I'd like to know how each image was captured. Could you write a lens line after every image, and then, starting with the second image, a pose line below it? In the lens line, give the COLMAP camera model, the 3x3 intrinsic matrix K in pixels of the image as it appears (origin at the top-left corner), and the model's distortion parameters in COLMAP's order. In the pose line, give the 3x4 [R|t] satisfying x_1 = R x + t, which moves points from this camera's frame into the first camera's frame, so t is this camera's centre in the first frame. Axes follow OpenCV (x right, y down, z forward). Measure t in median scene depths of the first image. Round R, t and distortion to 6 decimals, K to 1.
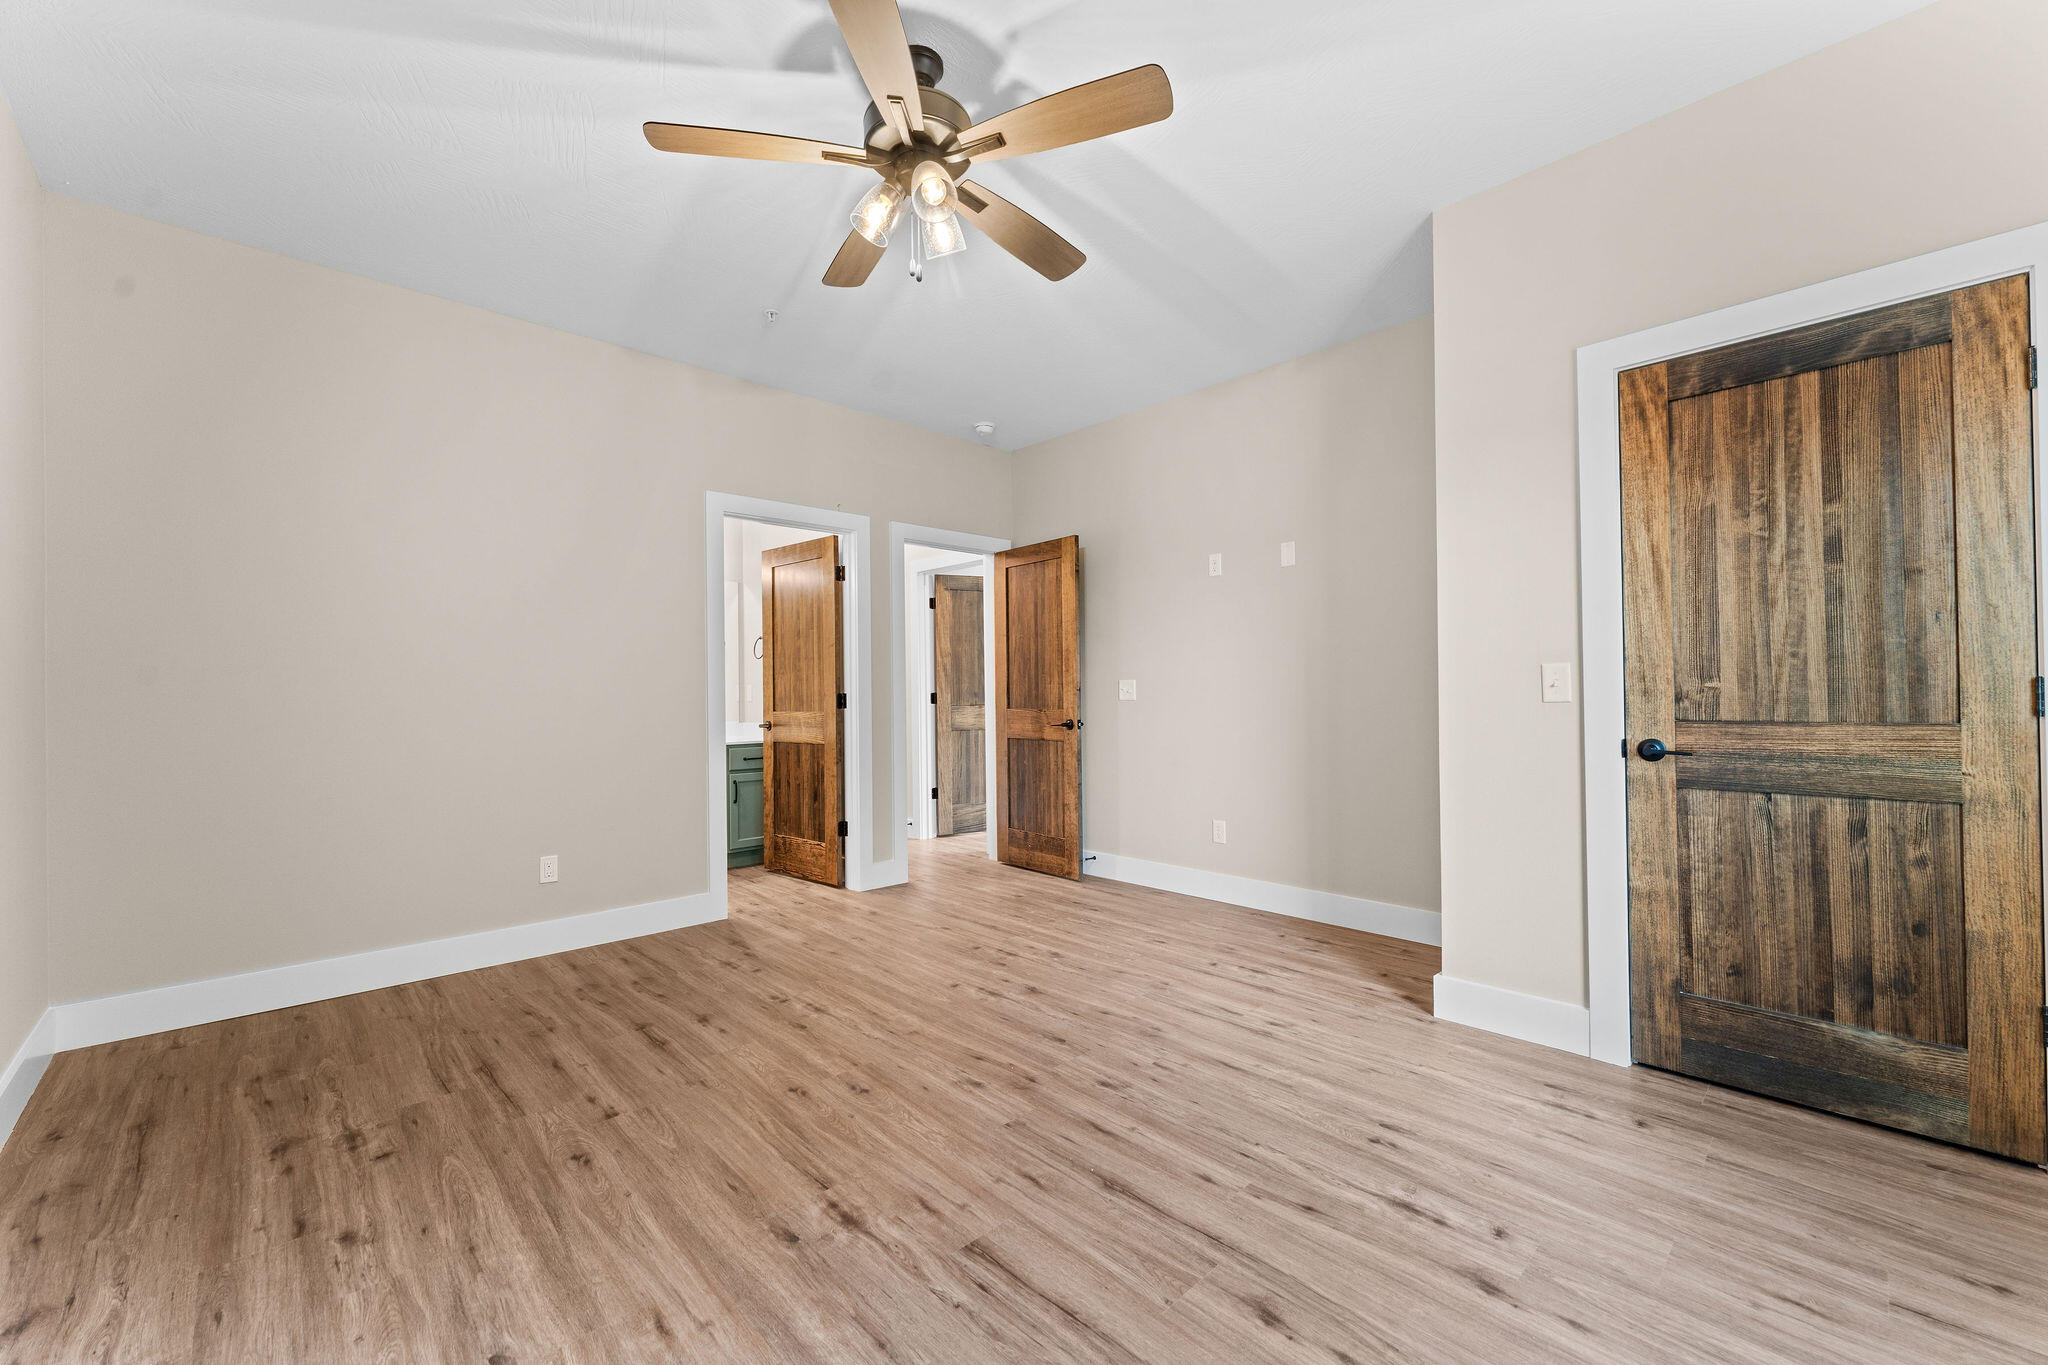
lens RADIAL K [[814.1, 0, 1016.6], [0, 814.1, 688.6], [0, 0, 1]] dist [-0.000928, -0.000040]
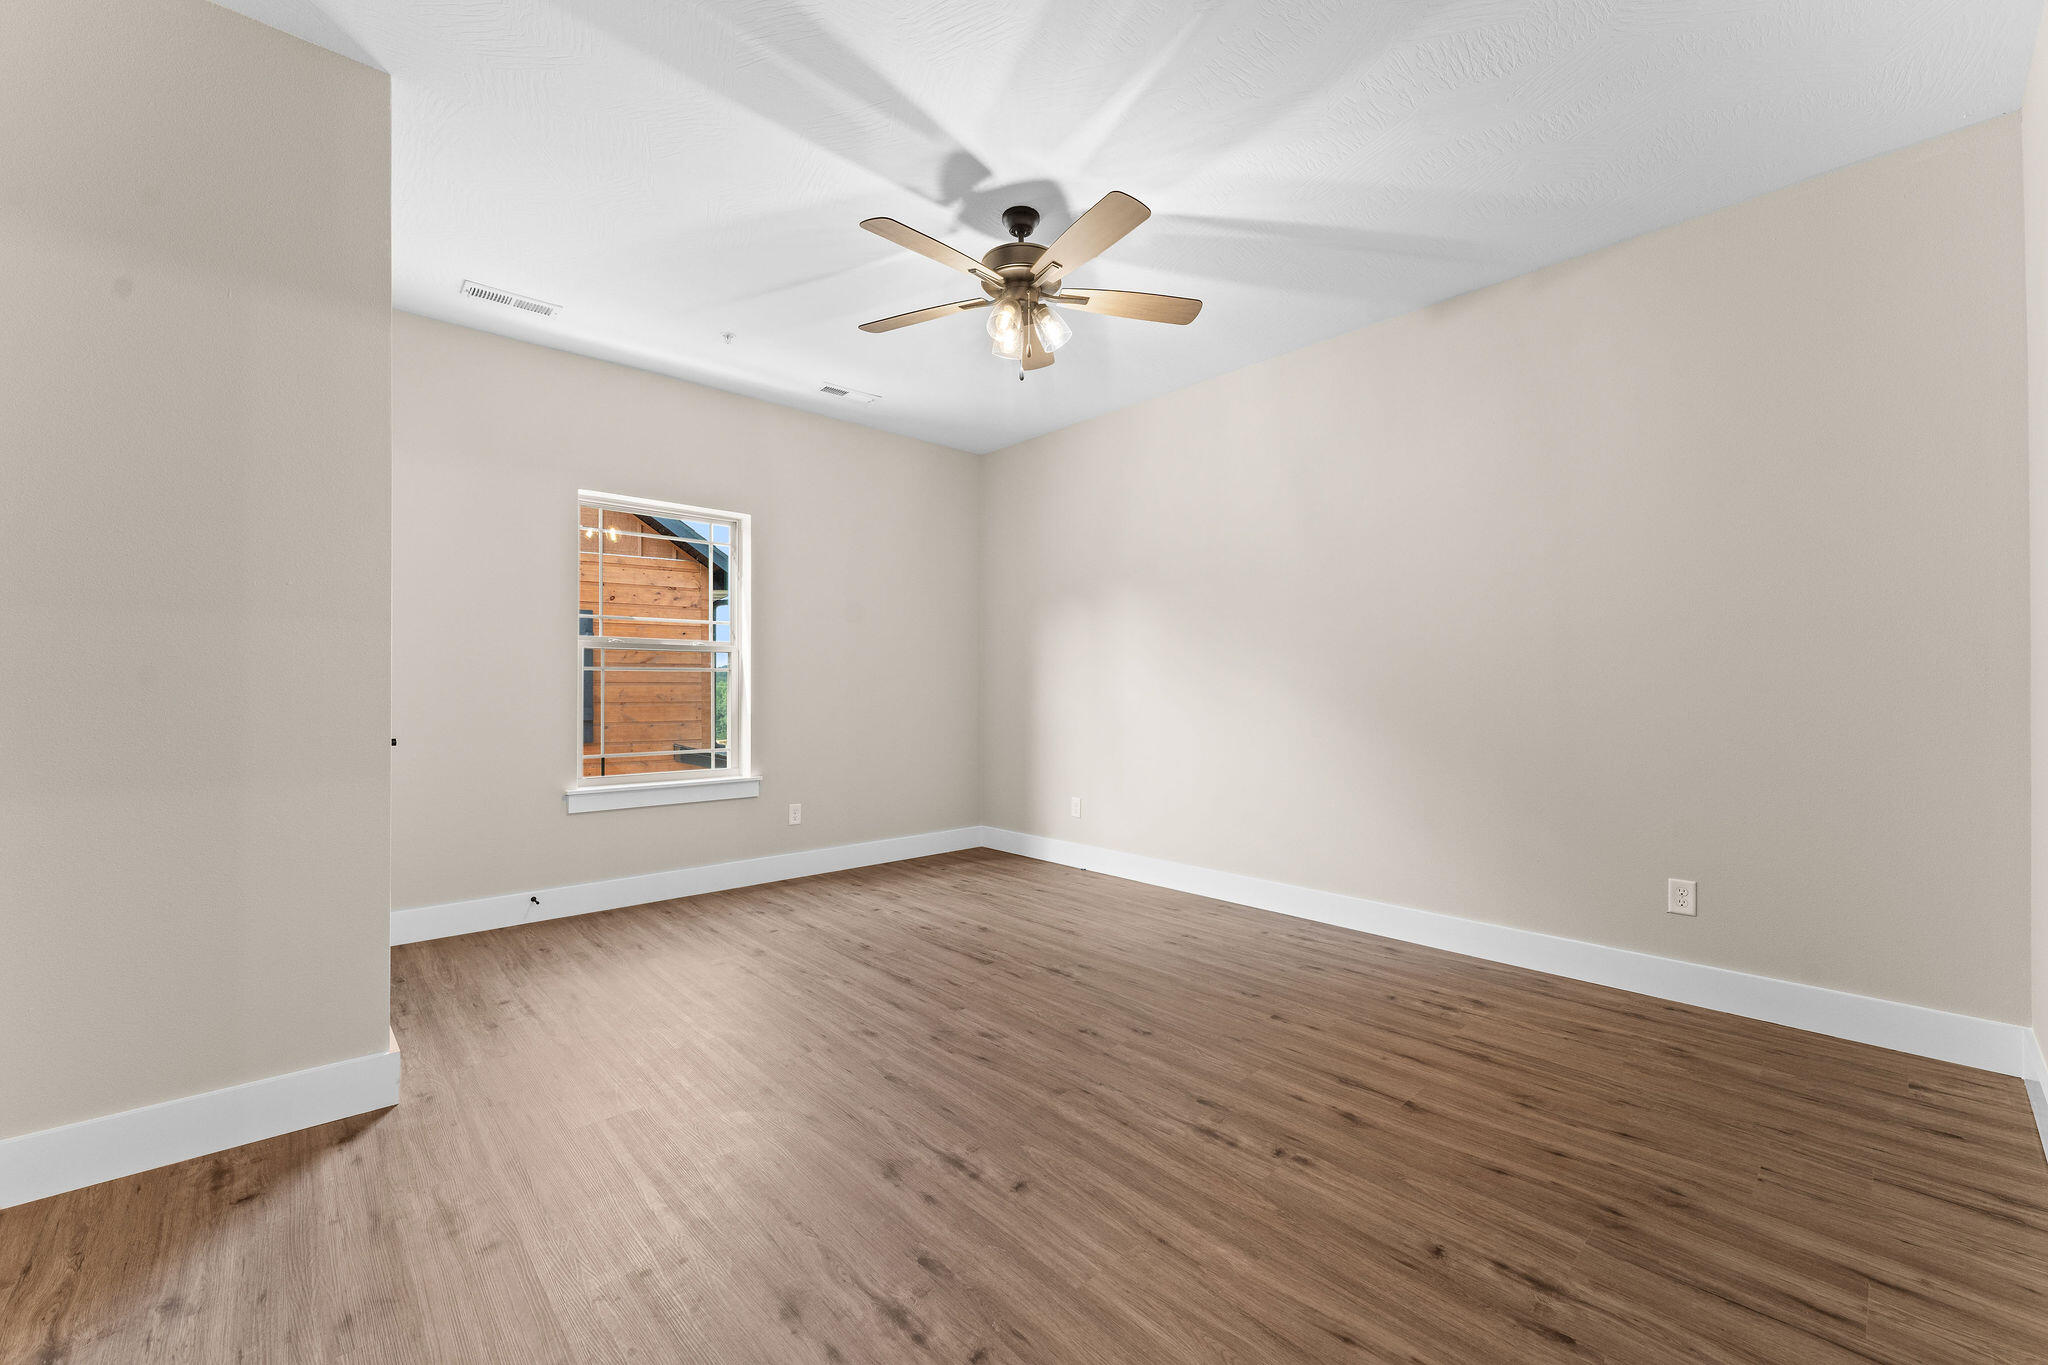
lens RADIAL K [[814.1, 0, 1016.6], [0, 814.1, 688.6], [0, 0, 1]] dist [-0.000928, -0.000040]
pose [[-0.999768, 0.010817, 0.018649, -0.115894], [0.010662, 0.999908, -0.008396, 0.020611], [-0.018739, -0.008196, -0.999791, 2.083757]]
